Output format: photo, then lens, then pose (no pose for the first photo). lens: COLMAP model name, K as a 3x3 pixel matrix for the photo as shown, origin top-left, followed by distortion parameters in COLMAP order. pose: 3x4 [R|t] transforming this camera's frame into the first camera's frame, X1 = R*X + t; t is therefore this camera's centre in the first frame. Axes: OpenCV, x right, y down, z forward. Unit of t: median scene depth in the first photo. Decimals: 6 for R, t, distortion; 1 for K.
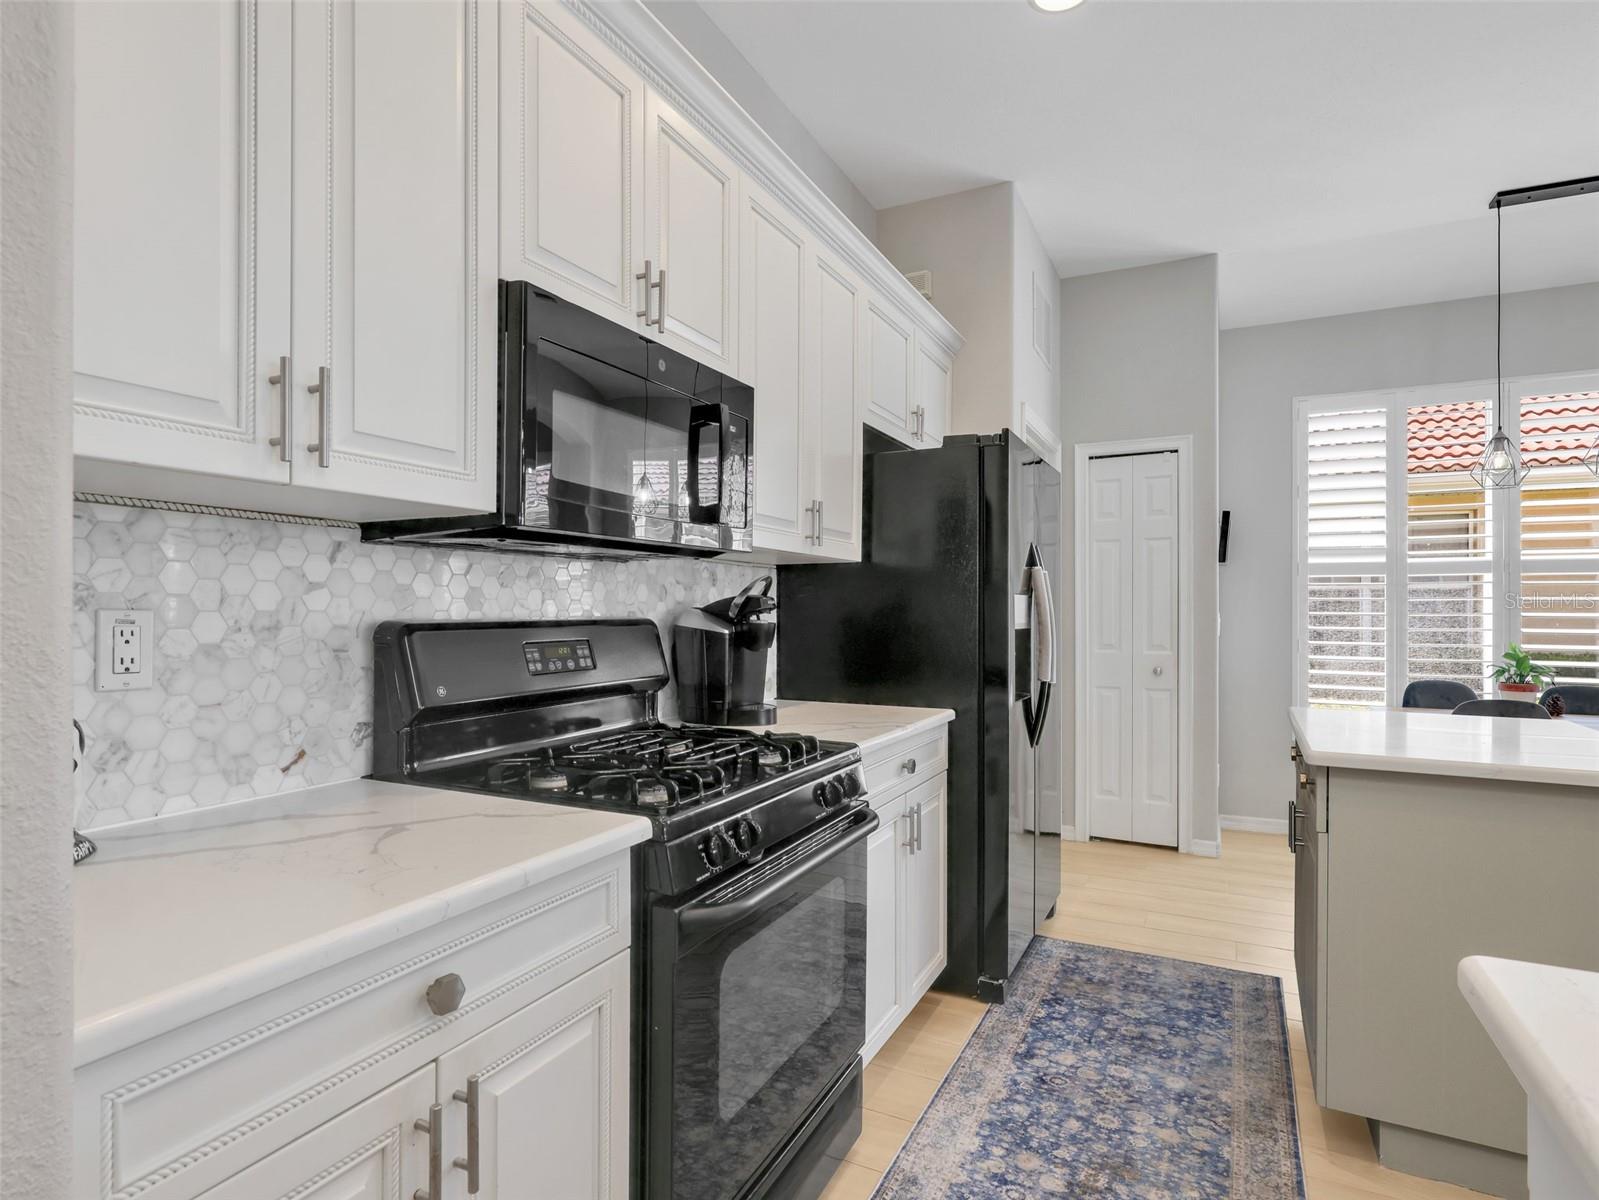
lens RADIAL K [[846.4, 0, 799.5], [0, 846.4, 600.0], [0, 0, 1]] dist [0.003301, 0.000674]
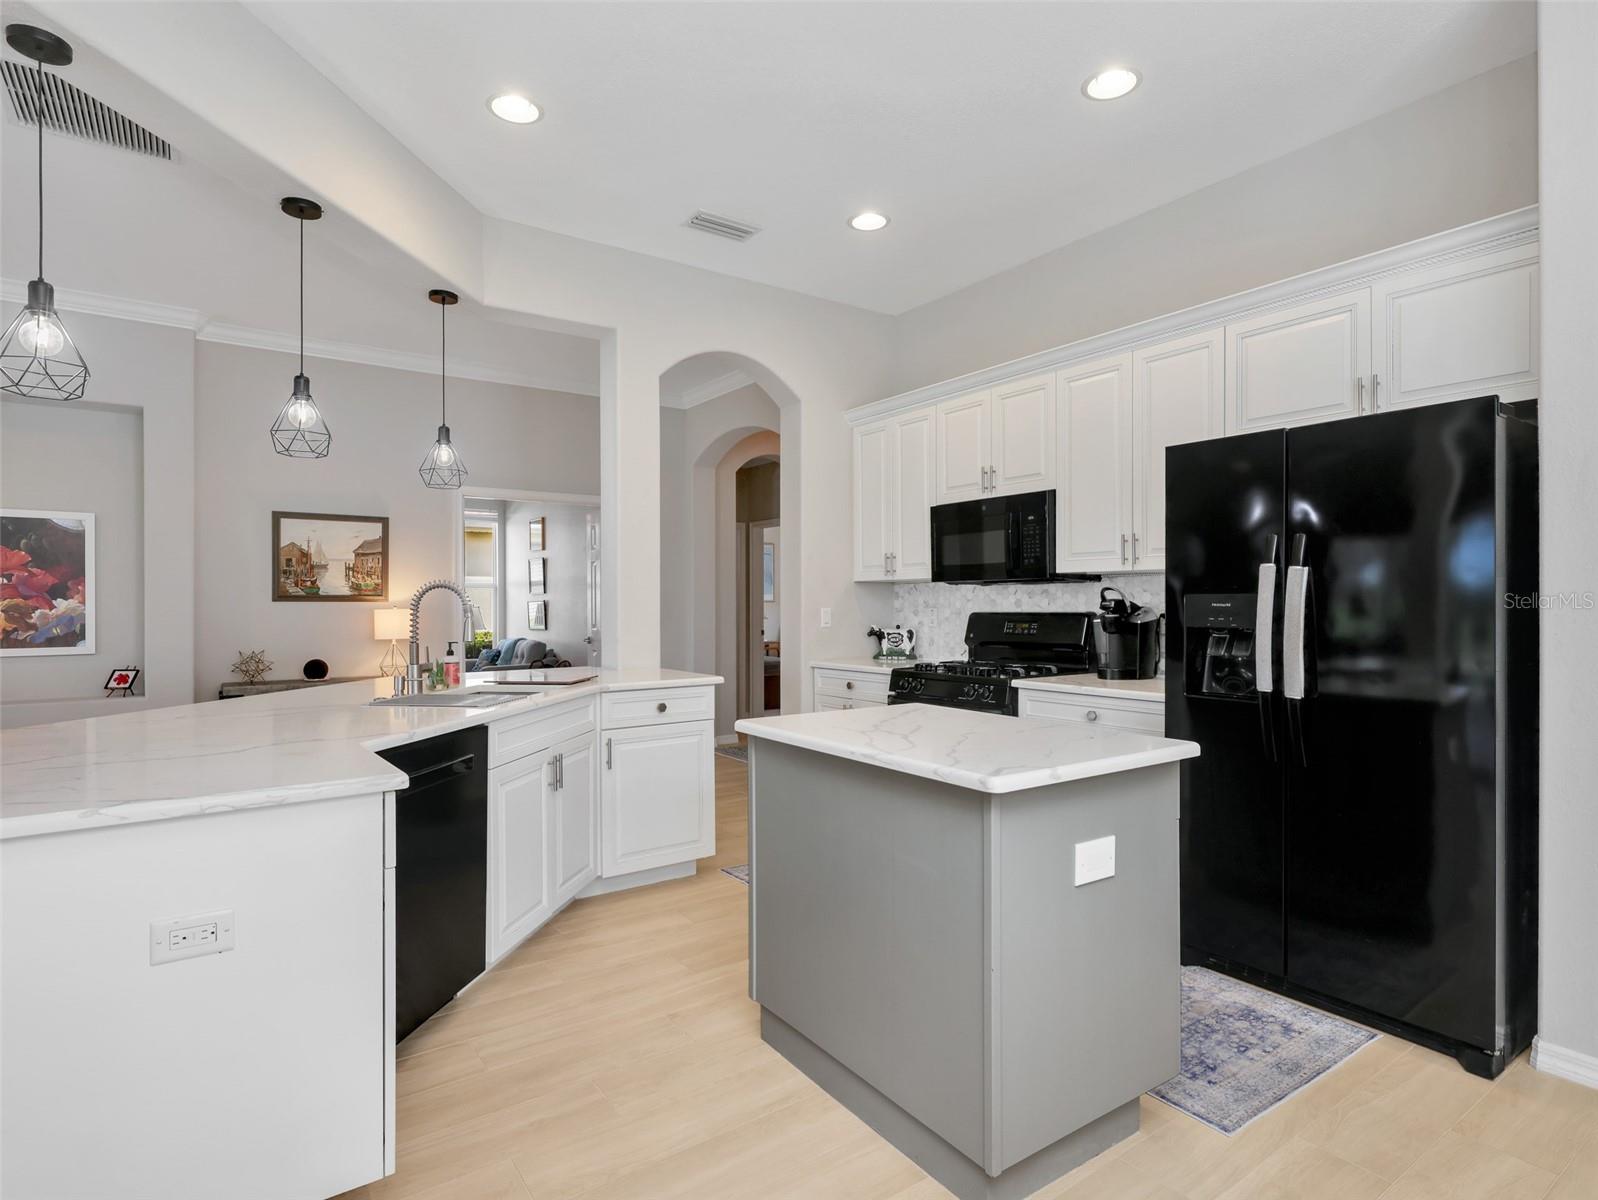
lens RADIAL K [[866.2, 0, 799.0], [0, 866.2, 600.0], [0, 0, 1]] dist [0.001553, 0.000207]
pose [[-0.477337, -0.004590, -0.878708, 2.144613], [0.011698, 0.999865, -0.011577, 0.009608], [0.878642, -0.015805, -0.477219, 1.620821]]
